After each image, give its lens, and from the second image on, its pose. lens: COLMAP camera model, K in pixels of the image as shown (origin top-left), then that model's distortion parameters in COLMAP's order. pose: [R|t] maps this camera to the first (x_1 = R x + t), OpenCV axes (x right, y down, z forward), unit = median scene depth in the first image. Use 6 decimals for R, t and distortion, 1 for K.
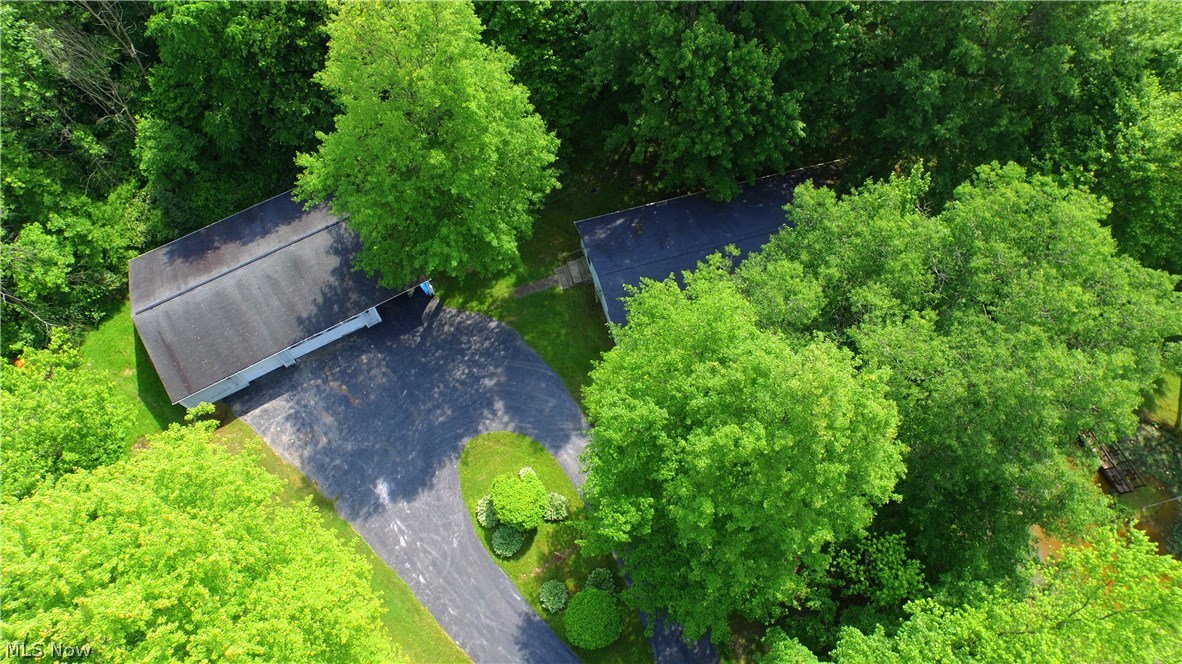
lens RADIAL K [[697.3, 0, 583.5], [0, 697.3, 335.0], [0, 0, 1]] dist [-0.121660, 0.088133]
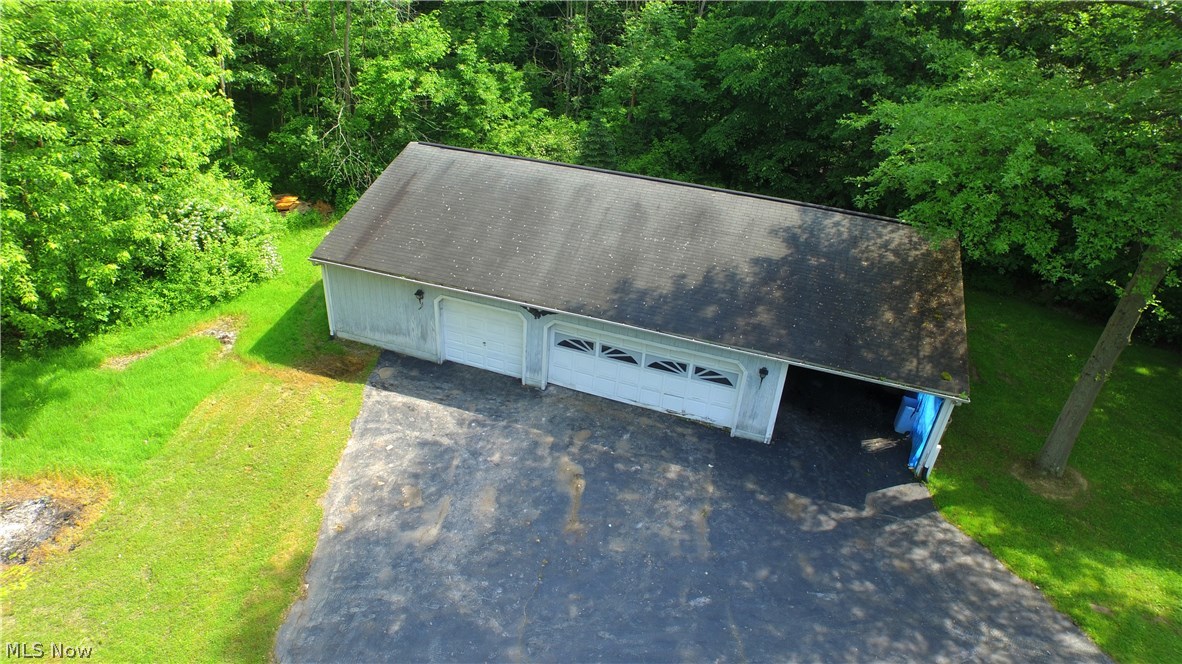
lens RADIAL K [[697.3, 0, 583.5], [0, 697.3, 335.0], [0, 0, 1]] dist [-0.121660, 0.088133]
pose [[0.659771, 0.399262, -0.636626, -0.148764], [-0.701624, 0.630689, -0.331594, 0.148668], [0.269120, 0.665448, 0.696242, 0.704766]]
